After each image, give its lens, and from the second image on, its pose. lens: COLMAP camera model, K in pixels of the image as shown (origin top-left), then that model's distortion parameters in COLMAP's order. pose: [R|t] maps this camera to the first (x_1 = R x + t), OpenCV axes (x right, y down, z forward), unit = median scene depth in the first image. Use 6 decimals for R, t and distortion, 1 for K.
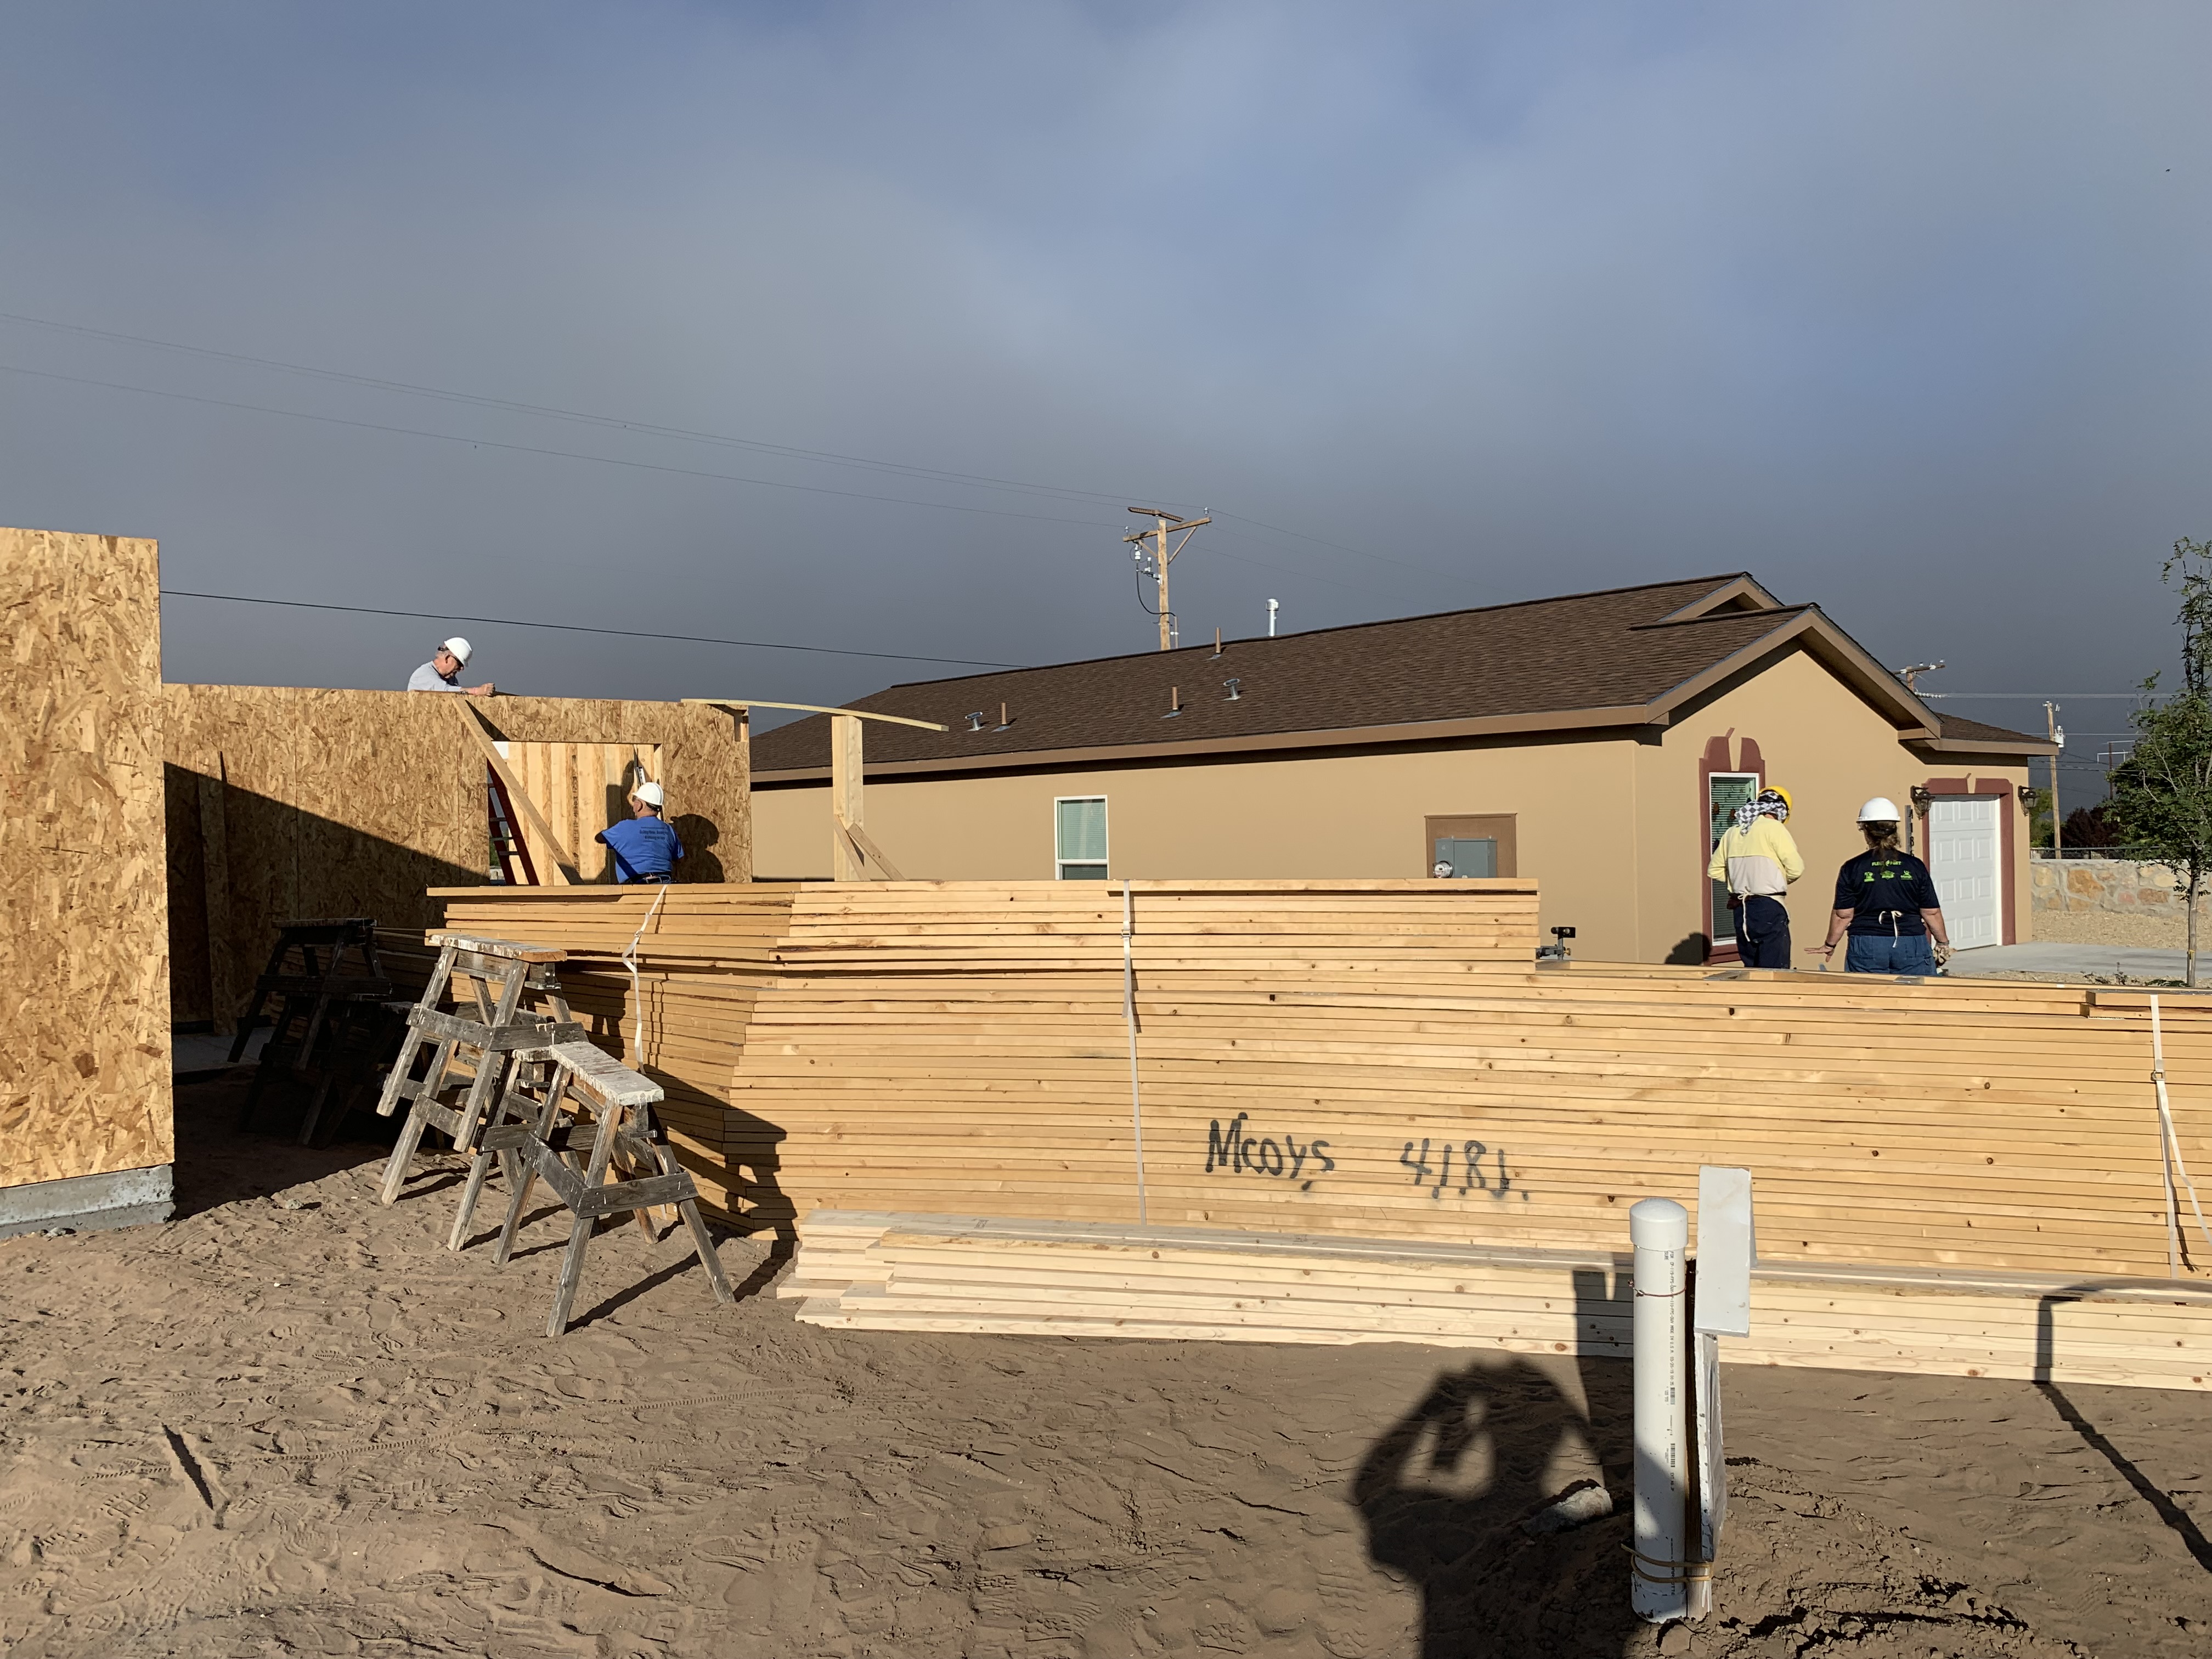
lens RADIAL K [[1705.2, 0, 1104.0], [0, 1705.2, 798.7], [0, 0, 1]] dist [-0.008437, 0.001037]
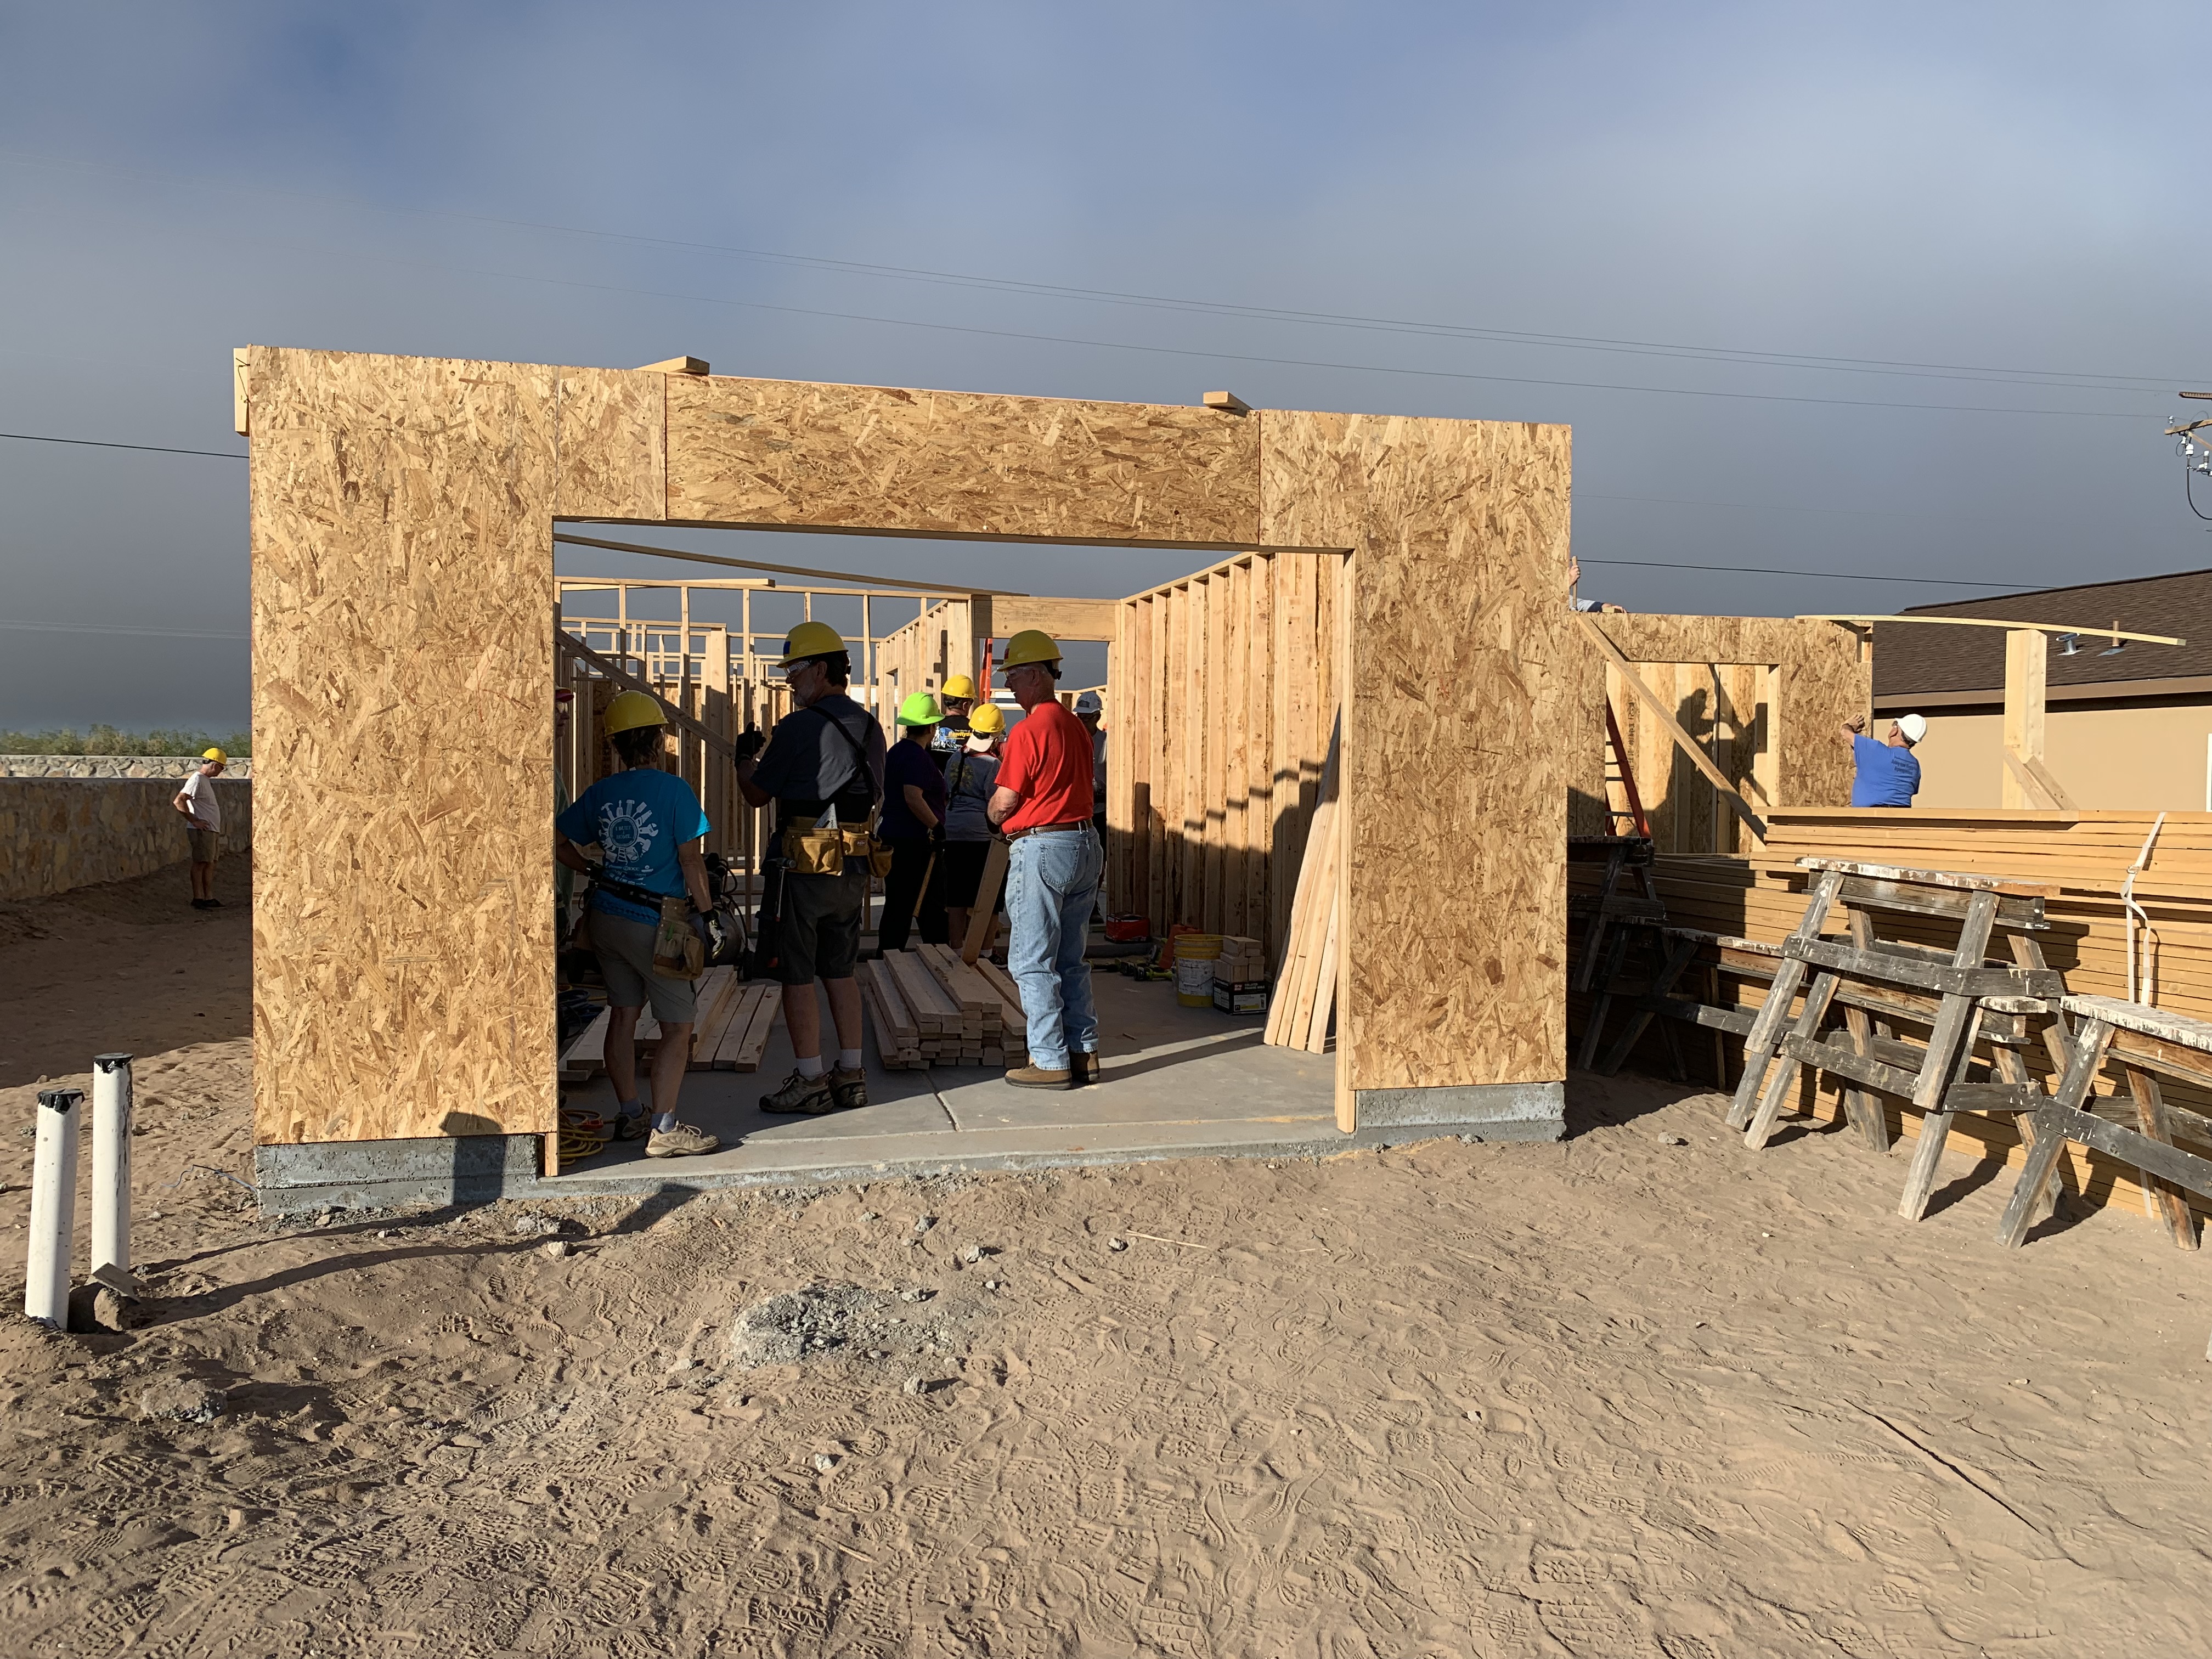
lens RADIAL K [[1697.7, 0, 1068.2], [0, 1697.7, 794.6], [0, 0, 1]] dist [0.042088, -0.044810]
pose [[0.870605, 0.034283, -0.490786, -0.332068], [-0.017830, 0.999112, 0.038162, 0.022195], [0.491659, -0.024473, 0.870444, 0.031810]]
